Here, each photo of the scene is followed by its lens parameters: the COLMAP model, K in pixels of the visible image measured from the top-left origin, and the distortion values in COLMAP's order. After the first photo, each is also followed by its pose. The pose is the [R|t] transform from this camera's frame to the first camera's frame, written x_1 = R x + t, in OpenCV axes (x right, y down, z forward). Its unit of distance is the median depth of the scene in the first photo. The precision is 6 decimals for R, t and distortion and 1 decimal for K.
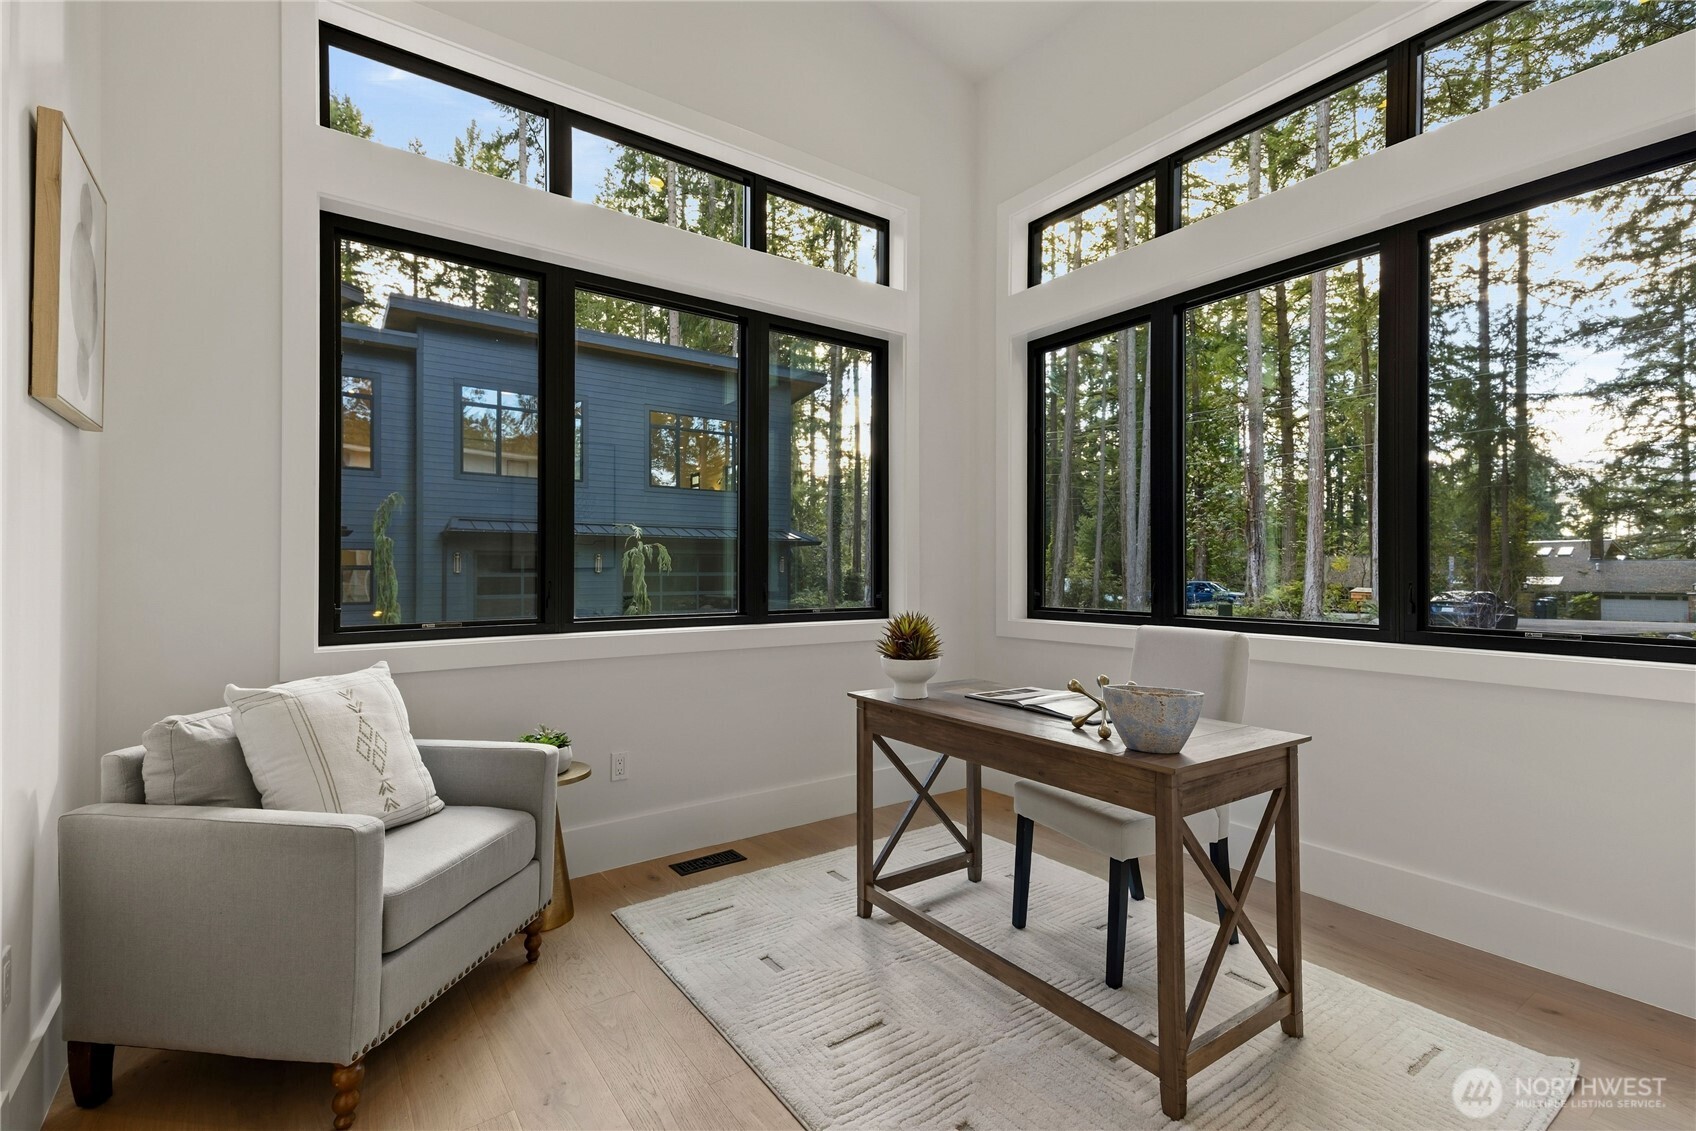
lens RADIAL K [[772.6, 0, 841.4], [0, 772.6, 565.5], [0, 0, 1]] dist [0.023886, 0.000205]
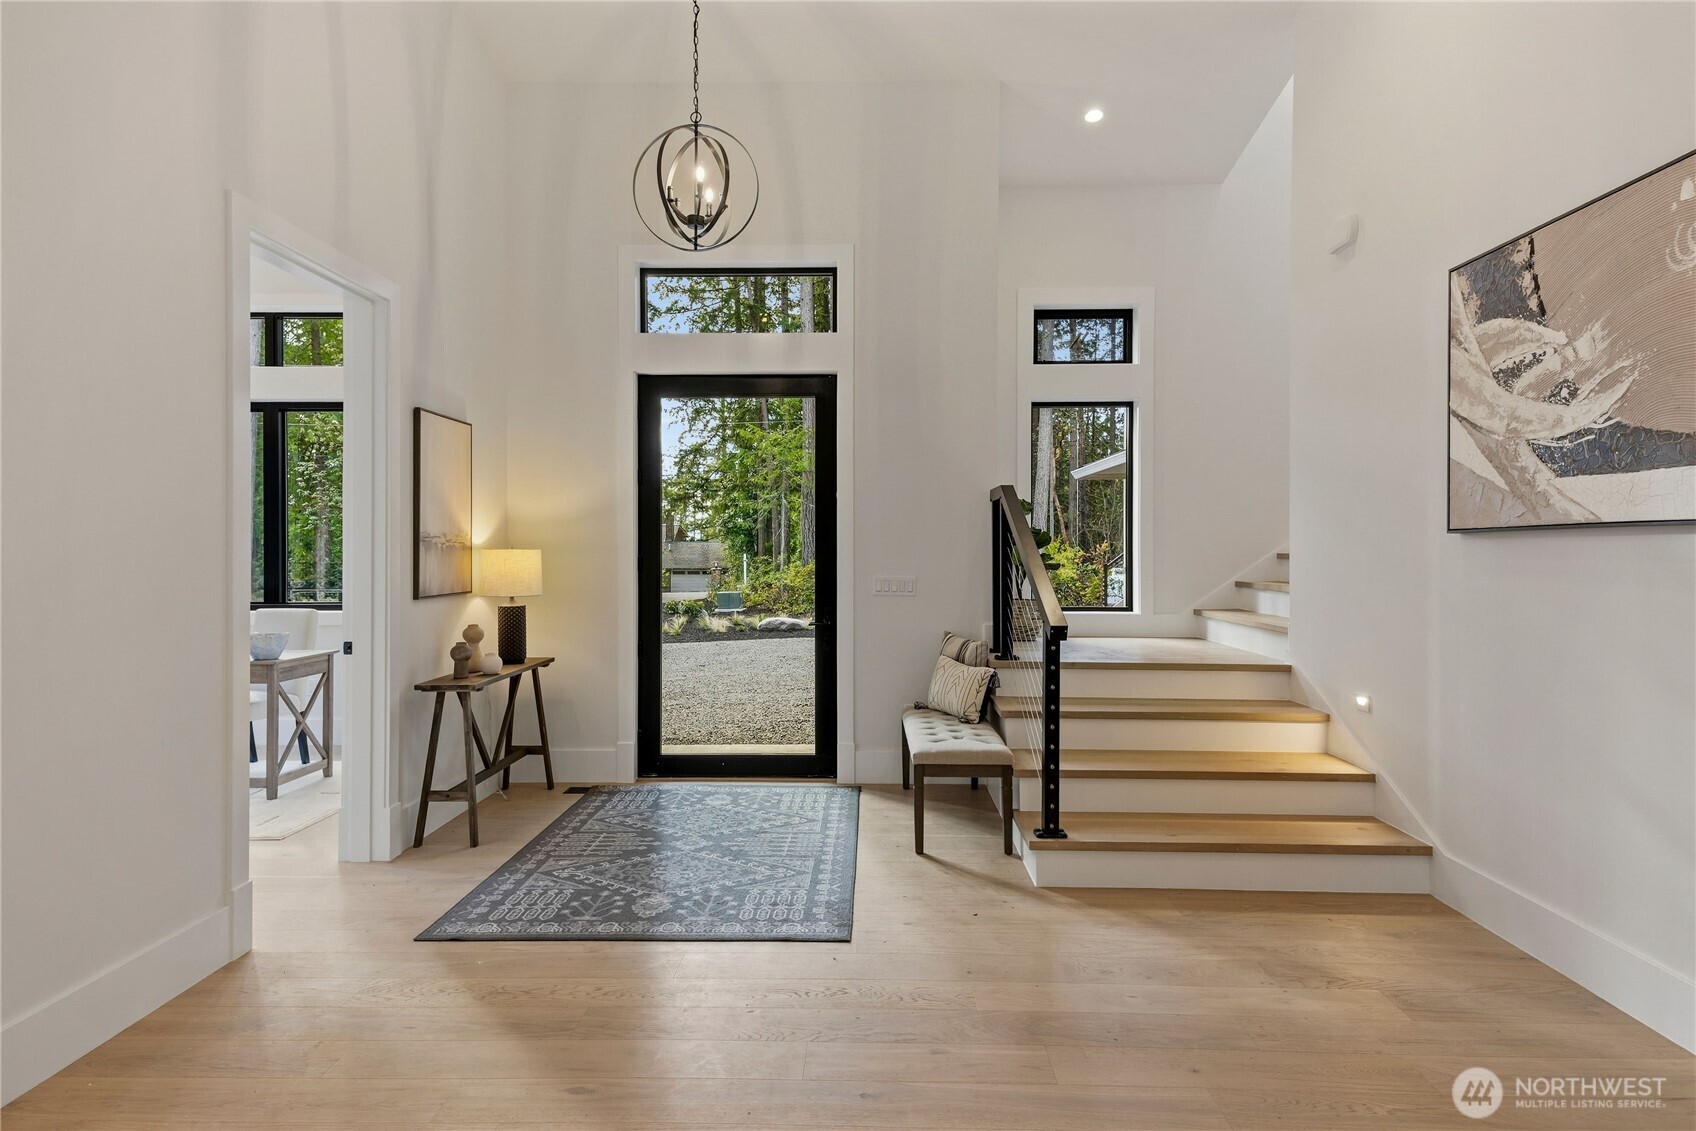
lens RADIAL K [[971.8, 0, 849.4], [0, 971.8, 554.8], [0, 0, 1]] dist [0.007897, 0.000034]
pose [[0.602009, -0.001467, 0.798488, -0.803848], [-0.010700, 0.999894, 0.009904, -0.105653], [-0.798418, -0.014506, 0.601929, -1.969338]]
